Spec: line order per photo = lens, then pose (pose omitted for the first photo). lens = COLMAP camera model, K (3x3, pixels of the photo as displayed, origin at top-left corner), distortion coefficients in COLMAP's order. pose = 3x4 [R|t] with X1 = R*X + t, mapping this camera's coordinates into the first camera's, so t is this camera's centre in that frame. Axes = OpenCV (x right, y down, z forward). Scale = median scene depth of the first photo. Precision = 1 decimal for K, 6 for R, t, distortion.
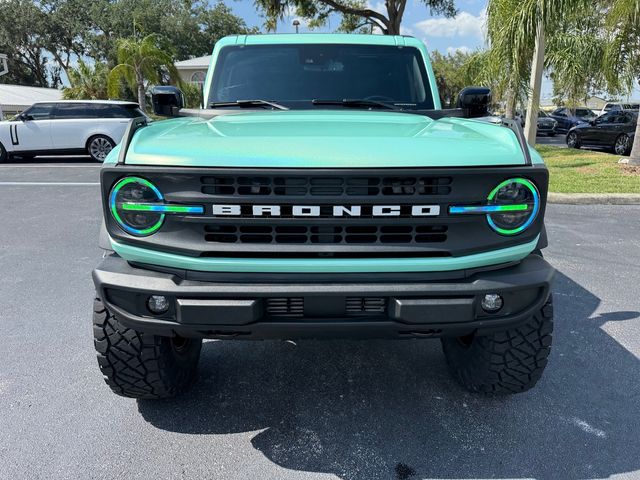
lens RADIAL K [[553.5, 0, 320.0], [0, 553.5, 240.0], [0, 0, 1]] dist [0.061374, 0.001106]
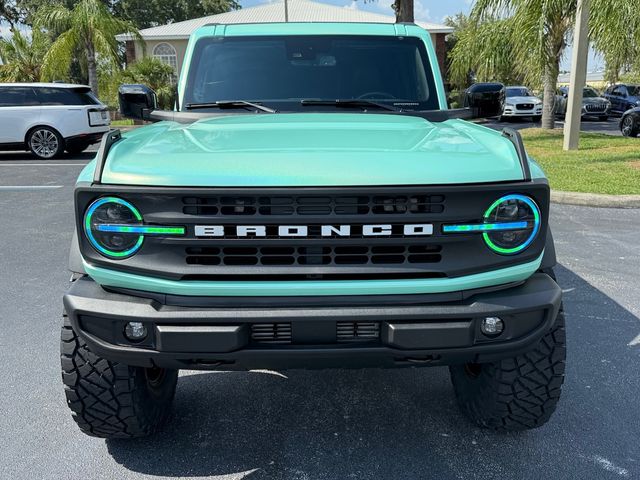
lens RADIAL K [[534.0, 0, 308.1], [0, 534.0, 251.3], [0, 0, 1]] dist [0.063353, -0.008279]
pose [[0.999932, -0.008390, 0.008140, -0.008175], [0.008605, 0.999603, -0.026819, 0.008805], [-0.007911, 0.026887, 0.999607, 0.103415]]
